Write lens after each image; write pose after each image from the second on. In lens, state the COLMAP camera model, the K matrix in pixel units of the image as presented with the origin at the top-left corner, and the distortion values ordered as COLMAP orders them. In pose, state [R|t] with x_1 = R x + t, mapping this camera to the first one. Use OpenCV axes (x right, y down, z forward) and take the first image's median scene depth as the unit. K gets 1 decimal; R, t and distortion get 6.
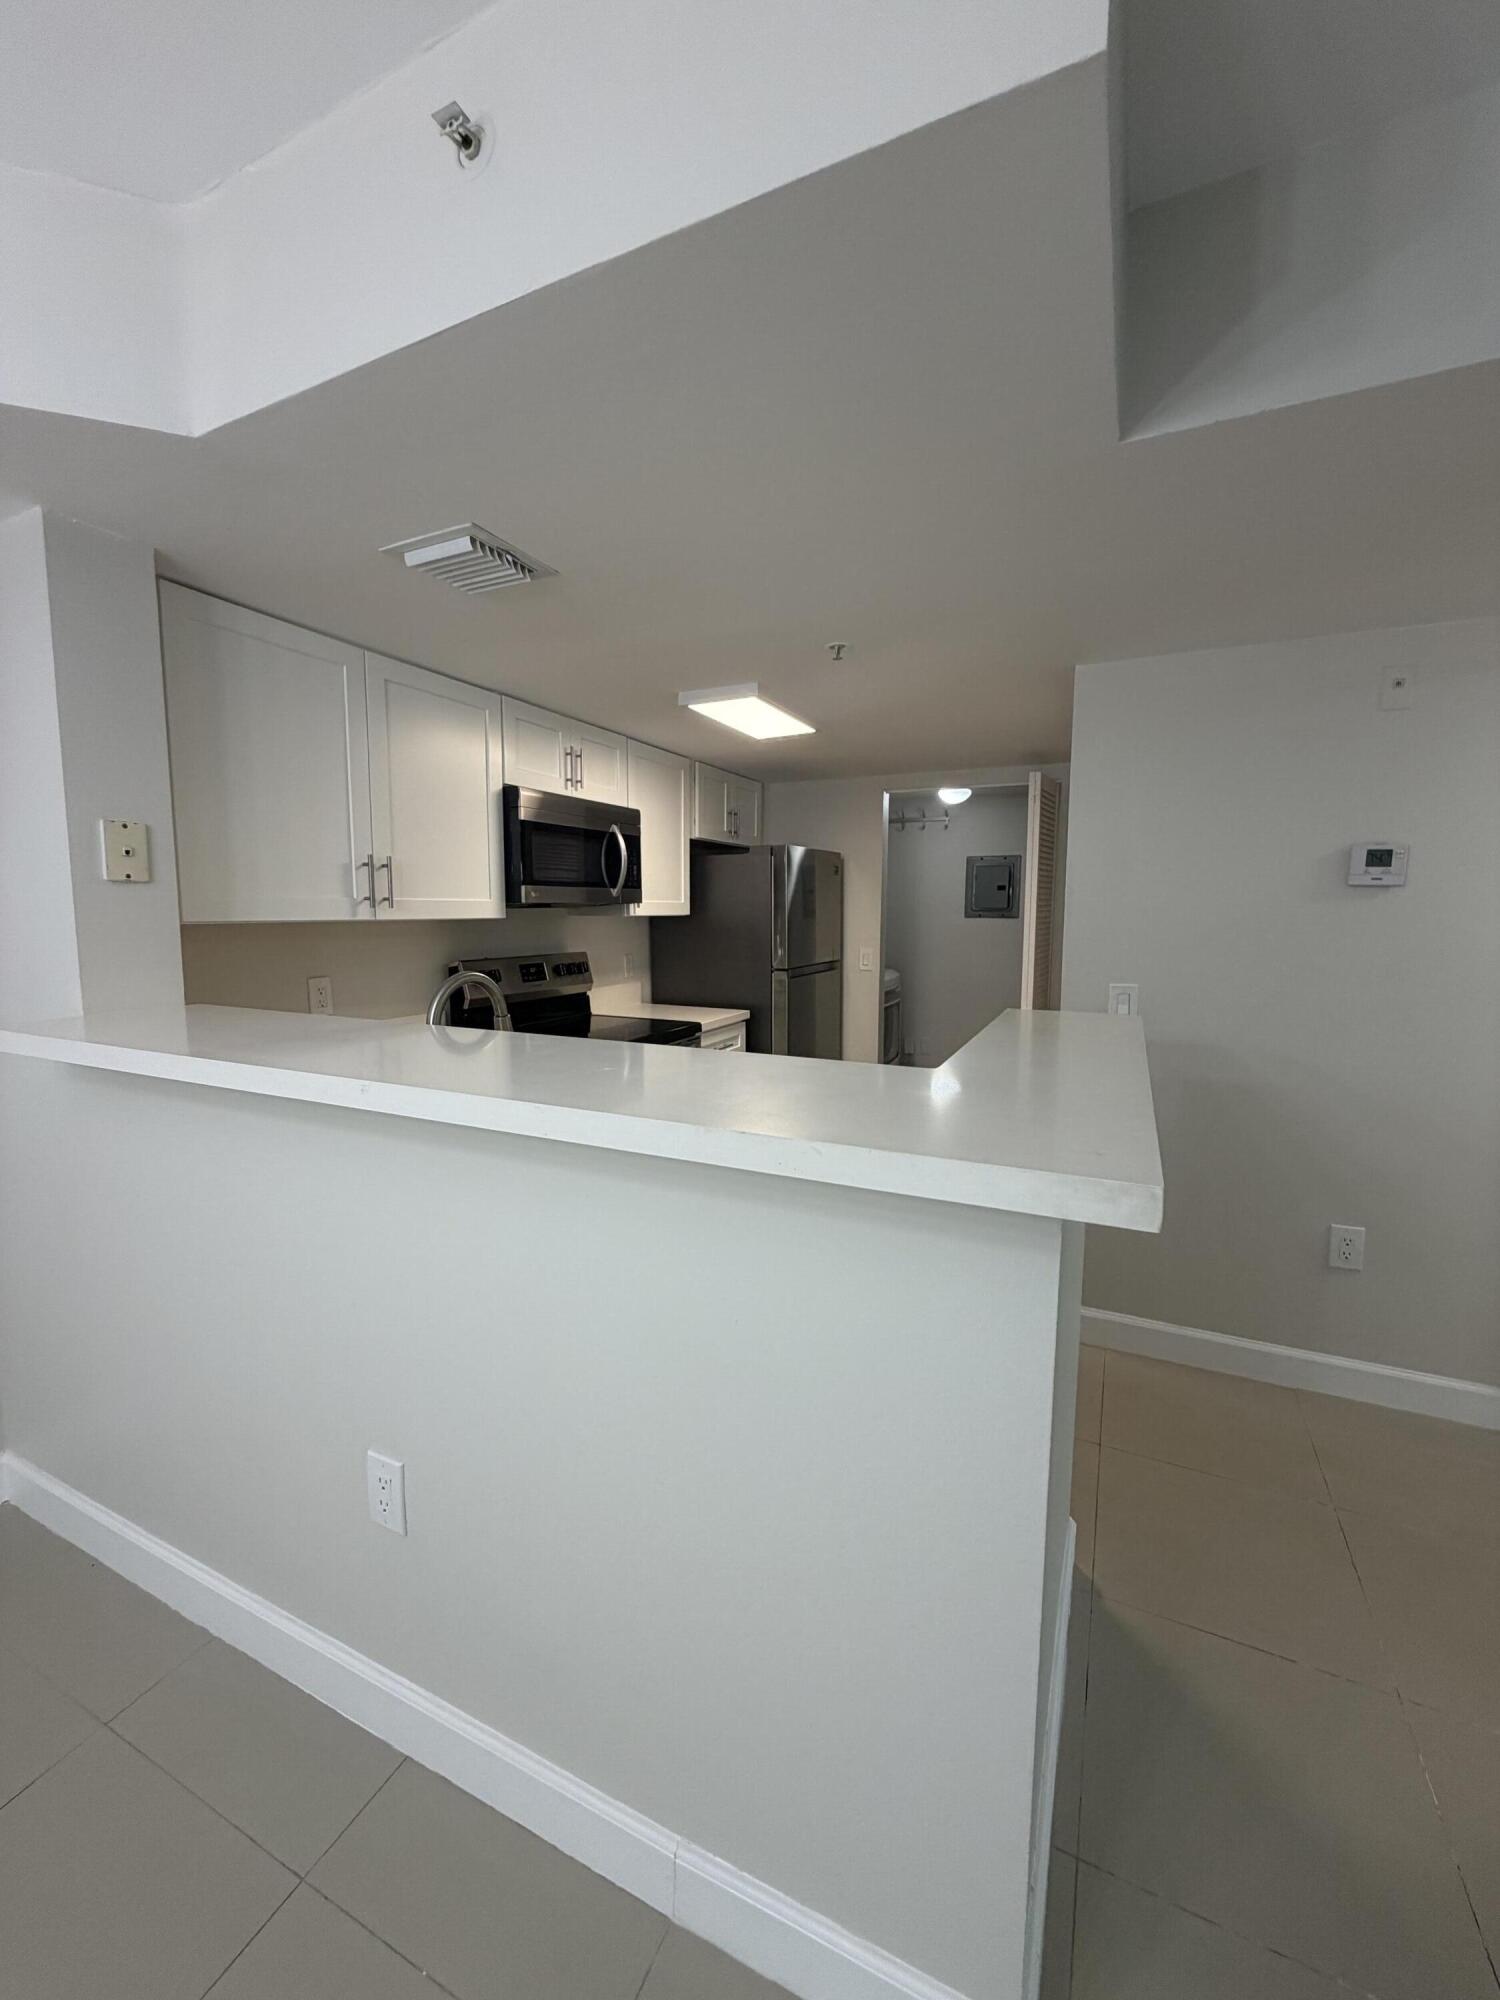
lens RADIAL K [[800.1, 0, 747.0], [0, 800.1, 994.2], [0, 0, 1]] dist [0.000899, 0.000154]
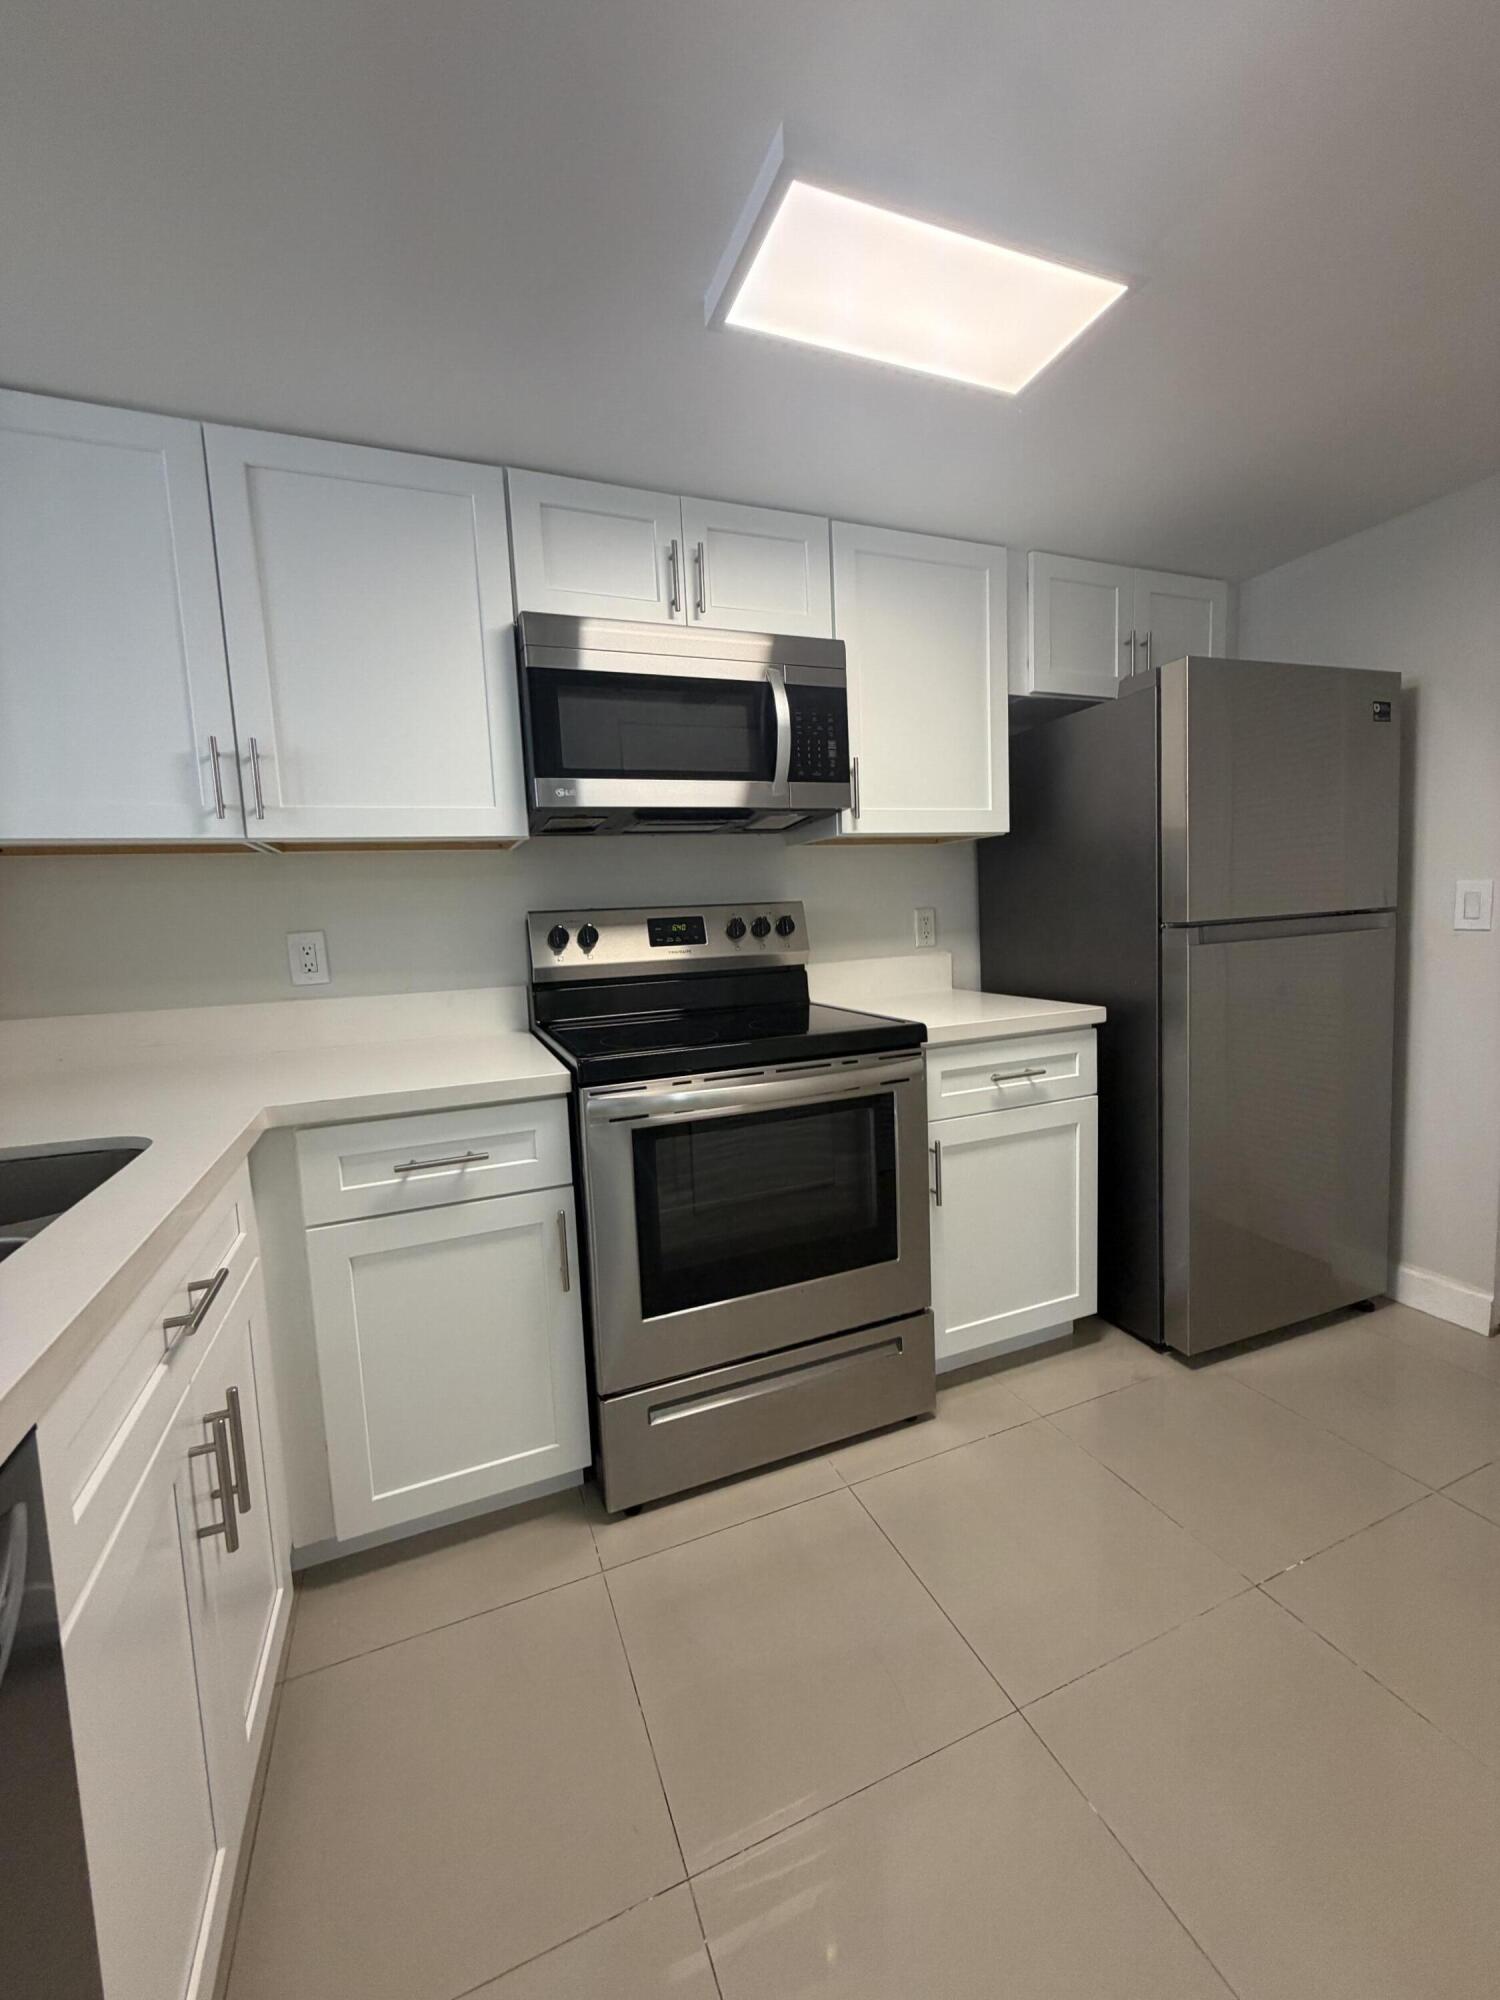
lens RADIAL K [[800.1, 0, 747.0], [0, 800.1, 994.2], [0, 0, 1]] dist [0.000899, 0.000154]
pose [[0.738224, 0.033397, -0.673728, 0.204767], [-0.025347, 0.999442, 0.021769, 0.008117], [0.674079, 0.001007, 0.738658, 0.543036]]
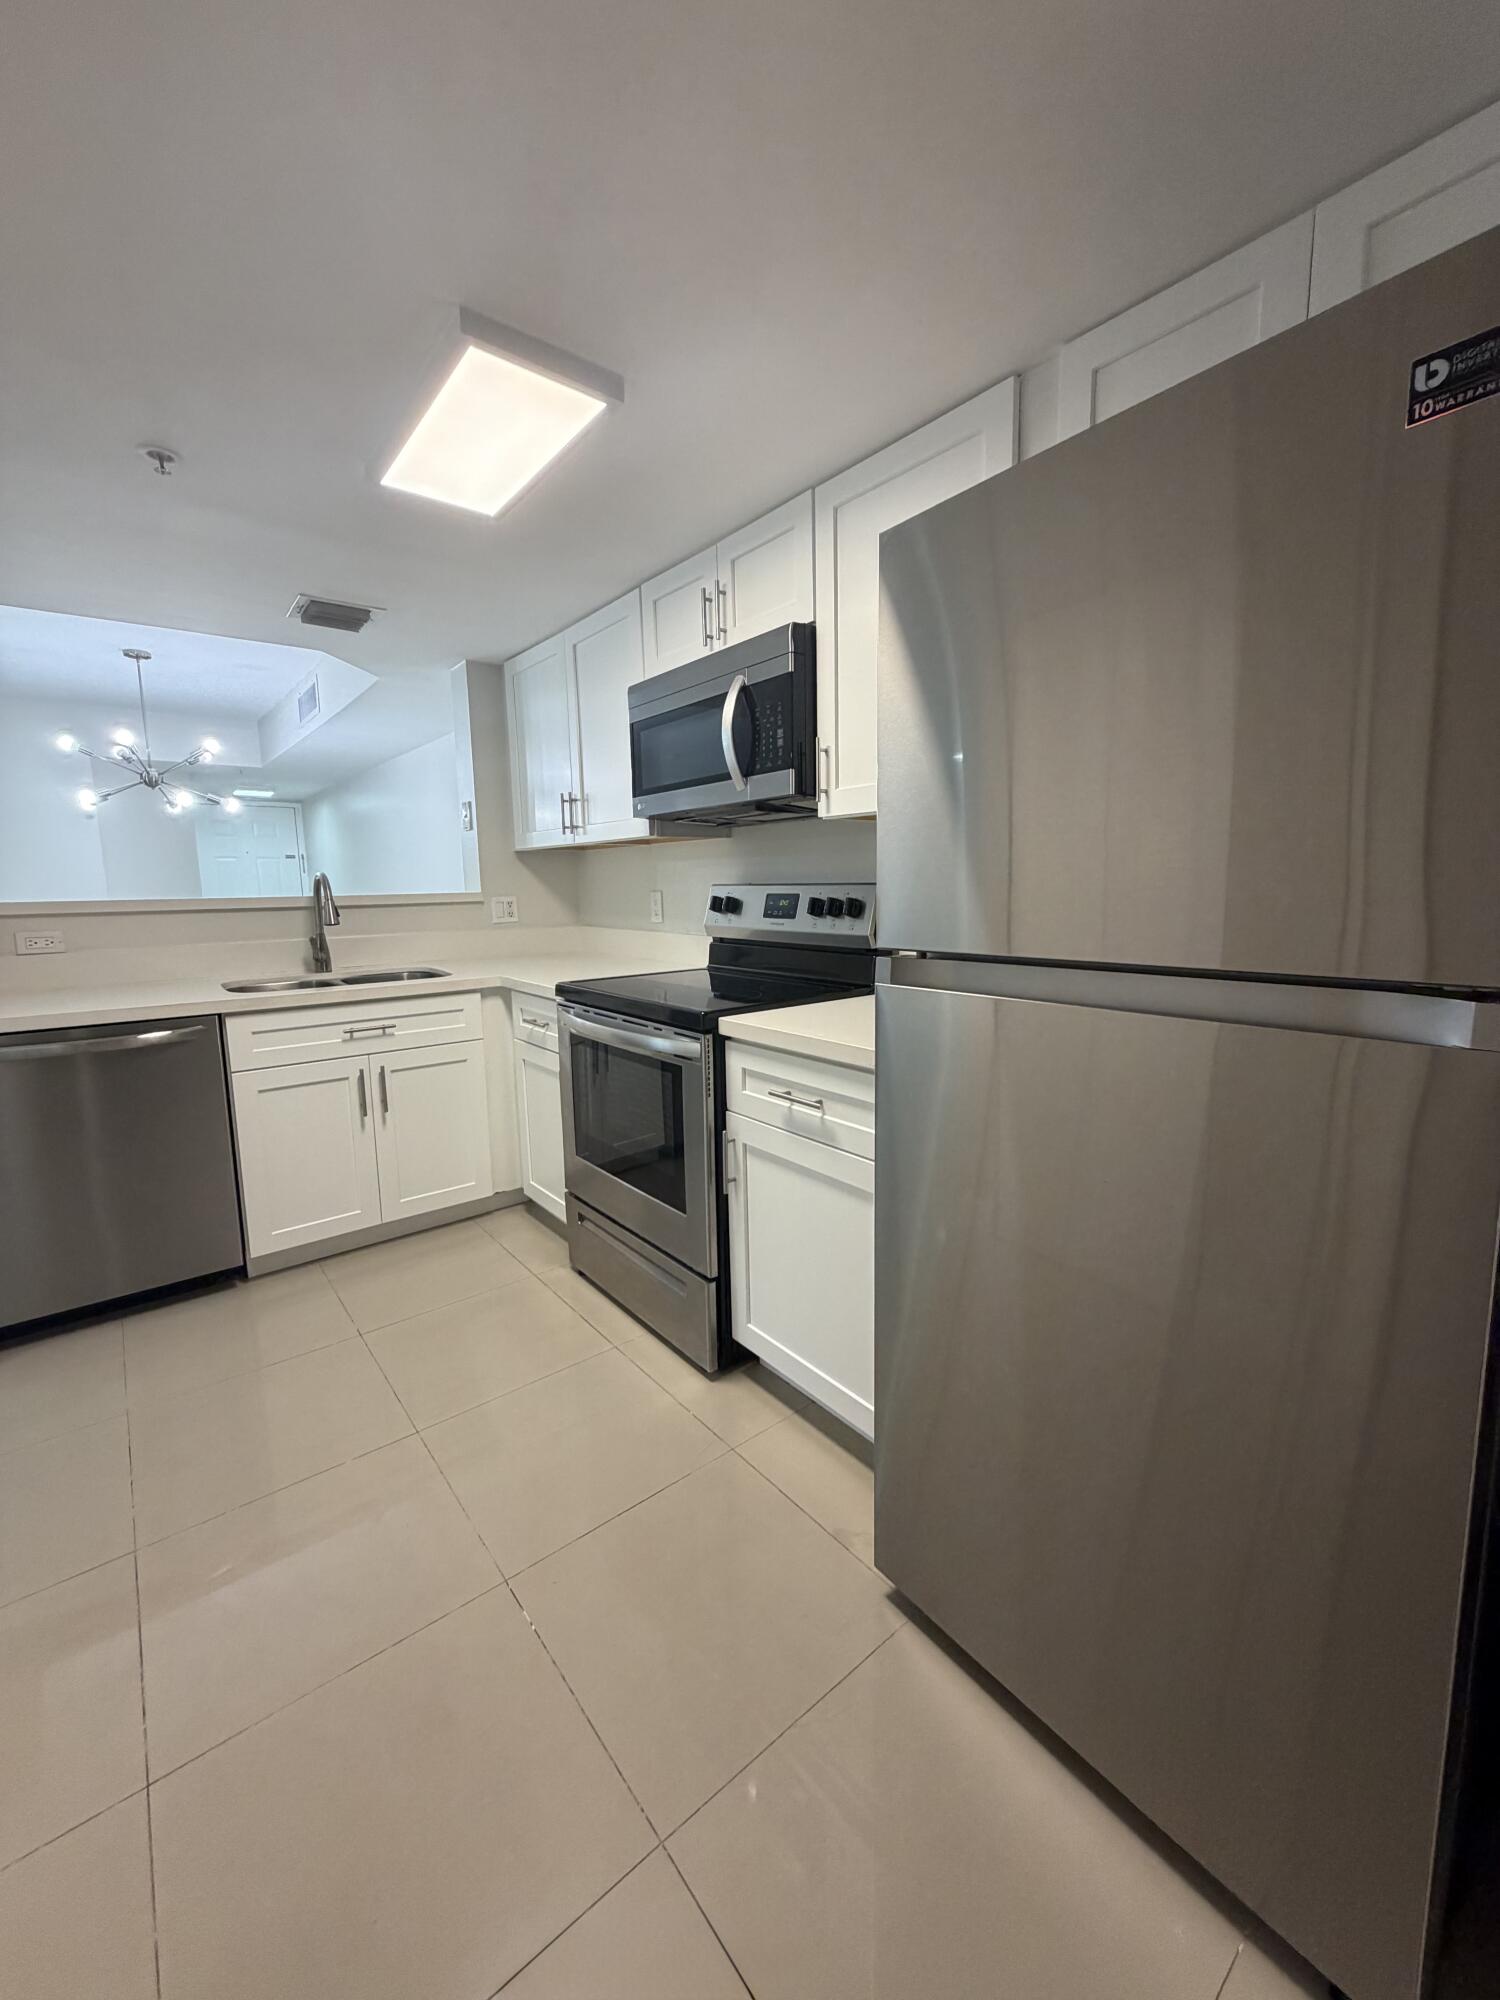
lens RADIAL K [[800.1, 0, 747.0], [0, 800.1, 994.2], [0, 0, 1]] dist [0.000899, 0.000154]
pose [[-0.432930, 0.132657, -0.891613, 0.410507], [-0.078253, 0.979847, 0.183781, -0.078671], [0.898025, 0.149335, -0.413824, 1.253541]]
